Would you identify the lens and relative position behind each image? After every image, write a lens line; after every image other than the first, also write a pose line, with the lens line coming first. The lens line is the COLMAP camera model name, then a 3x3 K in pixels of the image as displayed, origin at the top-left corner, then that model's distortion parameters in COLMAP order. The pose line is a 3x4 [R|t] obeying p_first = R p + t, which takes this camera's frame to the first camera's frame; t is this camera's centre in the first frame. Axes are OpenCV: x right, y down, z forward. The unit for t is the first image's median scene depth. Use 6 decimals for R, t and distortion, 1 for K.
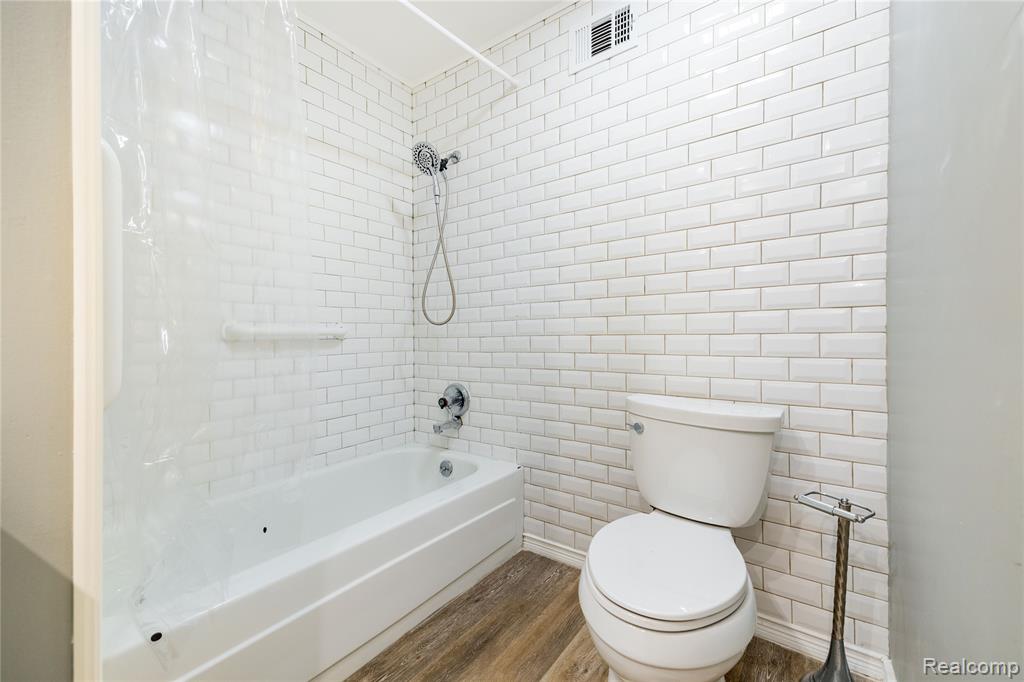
lens RADIAL K [[415.5, 0, 512.4], [0, 415.5, 337.3], [0, 0, 1]] dist [0.053604, -0.018281]
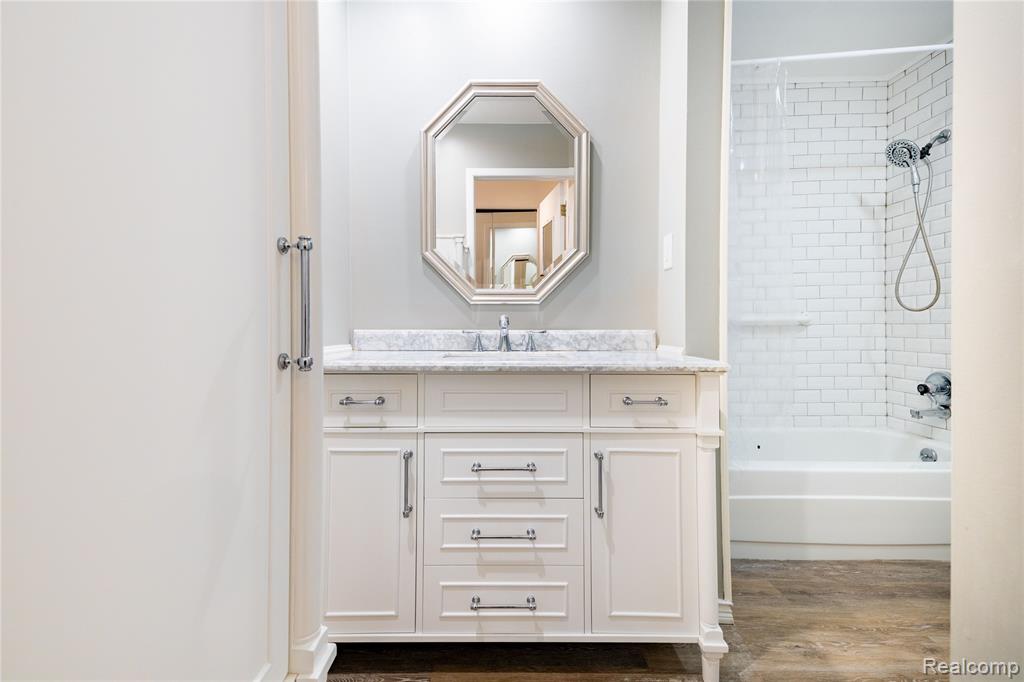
lens RADIAL K [[436.4, 0, 514.0], [0, 436.4, 327.8], [0, 0, 1]] dist [0.058283, -0.021831]
pose [[0.594126, 0.002387, -0.804368, 0.115785], [0.002319, 0.999986, 0.004681, 0.003452], [0.804369, -0.004646, 0.594112, -0.413934]]
